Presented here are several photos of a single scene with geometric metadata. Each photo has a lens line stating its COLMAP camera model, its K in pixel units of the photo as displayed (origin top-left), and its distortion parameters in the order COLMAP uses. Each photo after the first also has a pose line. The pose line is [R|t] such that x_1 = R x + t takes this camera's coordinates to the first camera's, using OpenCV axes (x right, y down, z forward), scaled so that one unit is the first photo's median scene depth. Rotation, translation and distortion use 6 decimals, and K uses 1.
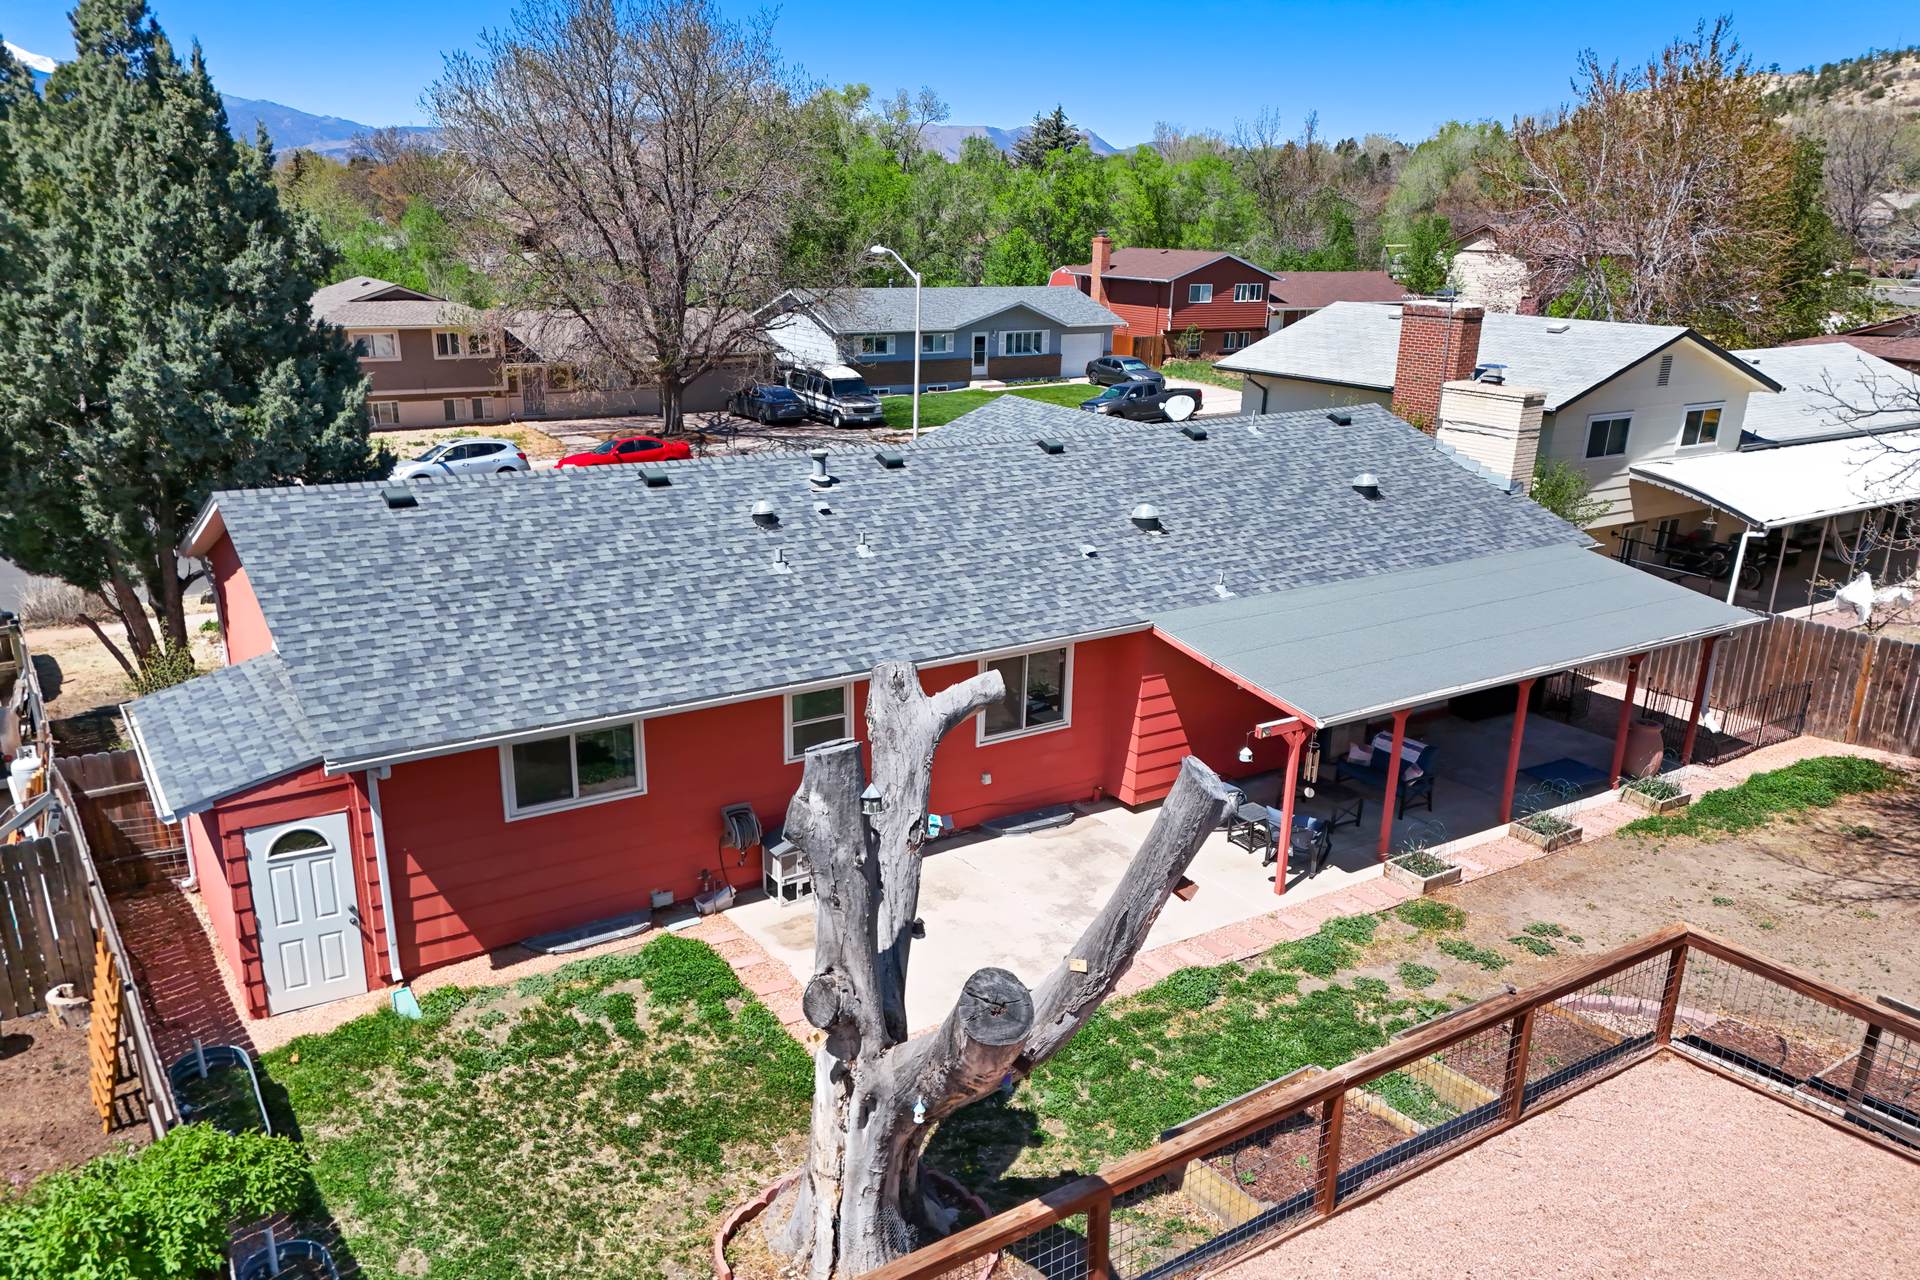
lens RADIAL K [[1409.0, 0, 951.6], [0, 1409.0, 711.5], [0, 0, 1]] dist [0.078084, -0.079379]
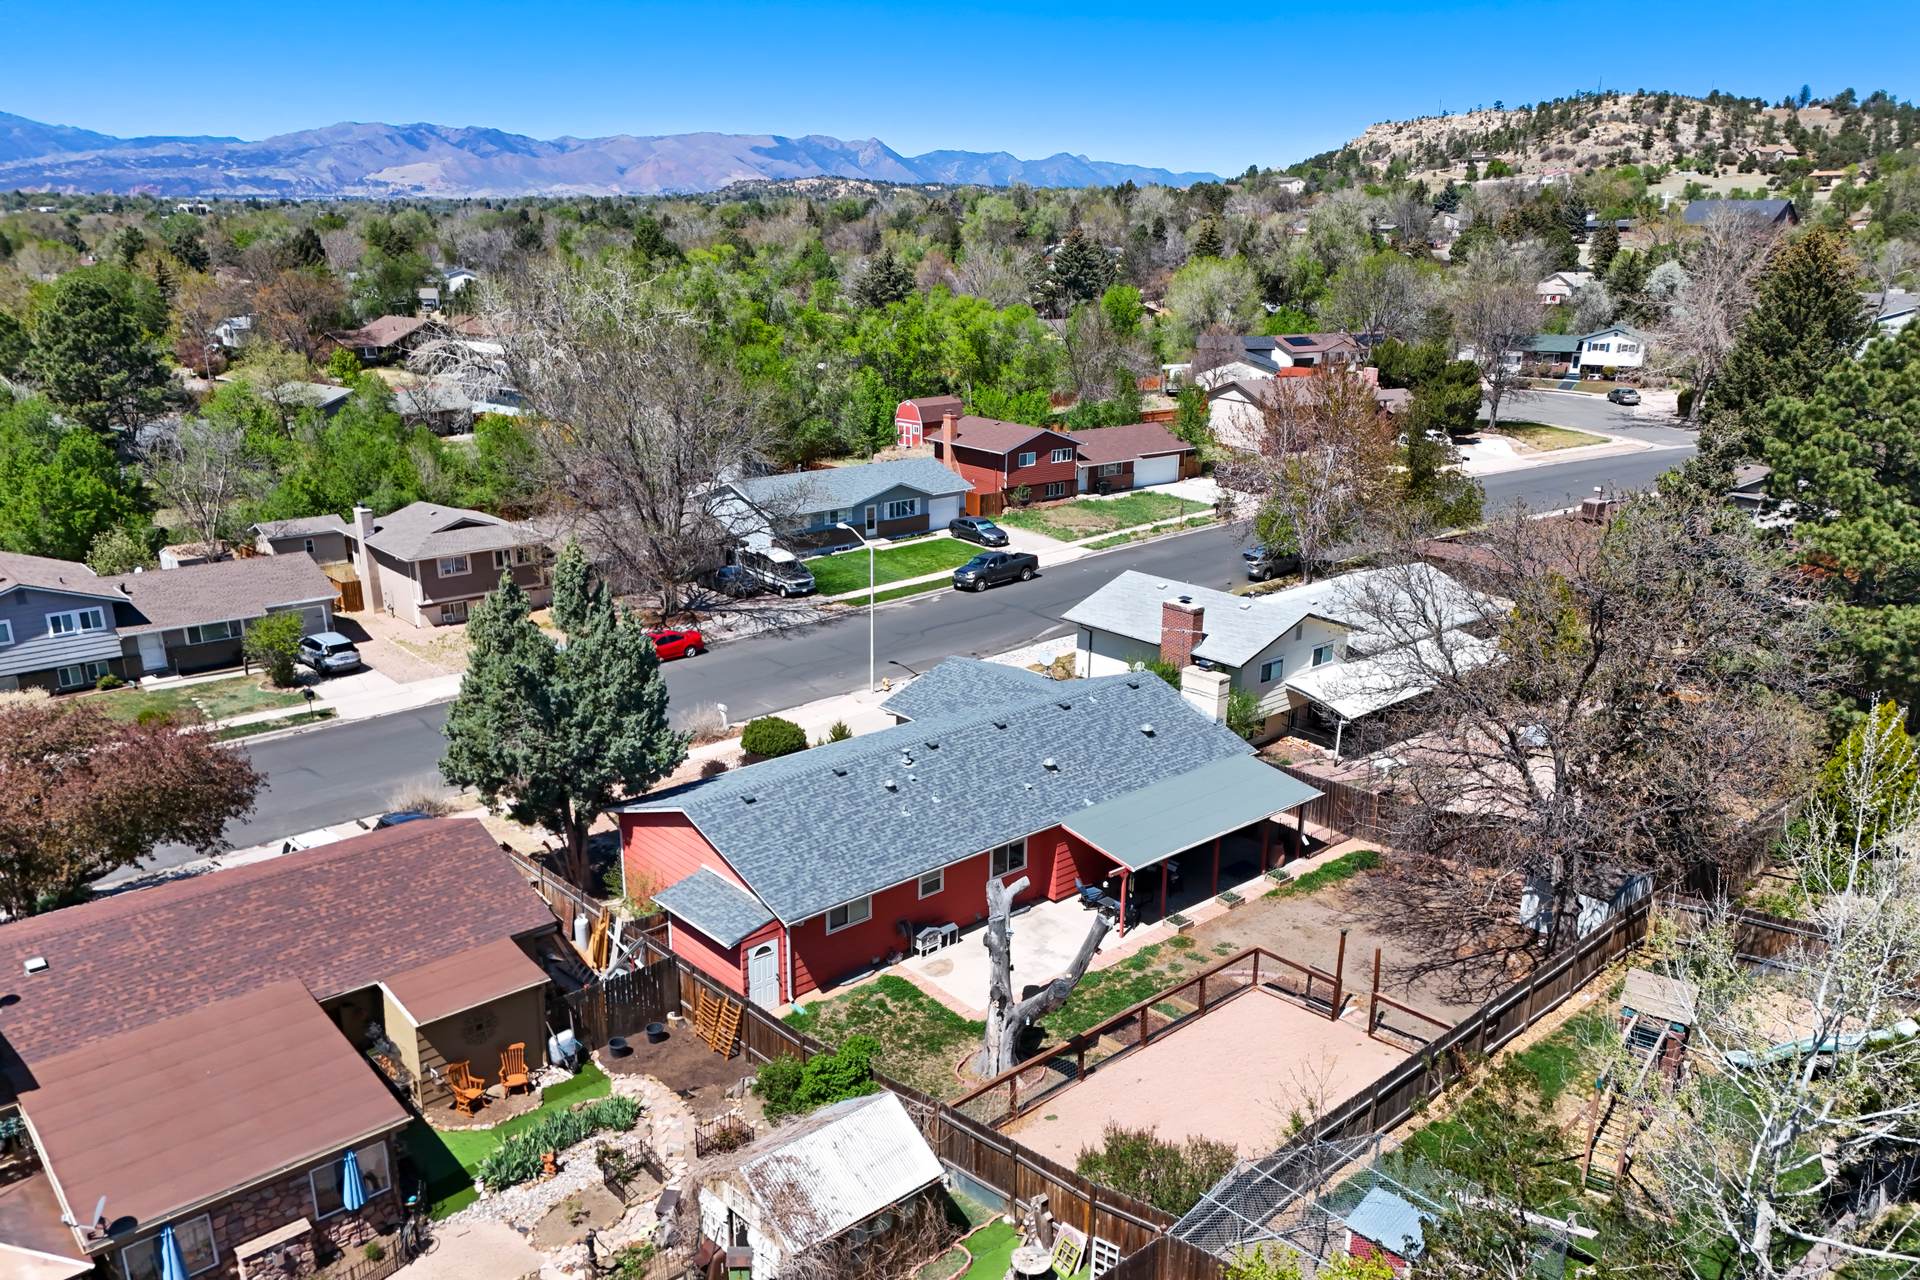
lens RADIAL K [[1409.0, 0, 951.6], [0, 1409.0, 711.5], [0, 0, 1]] dist [0.078084, -0.079379]
pose [[0.990307, -0.054913, 0.127578, -0.285468], [0.055212, 0.998474, 0.001188, -0.230011], [-0.127449, 0.005868, 0.991828, -1.133366]]
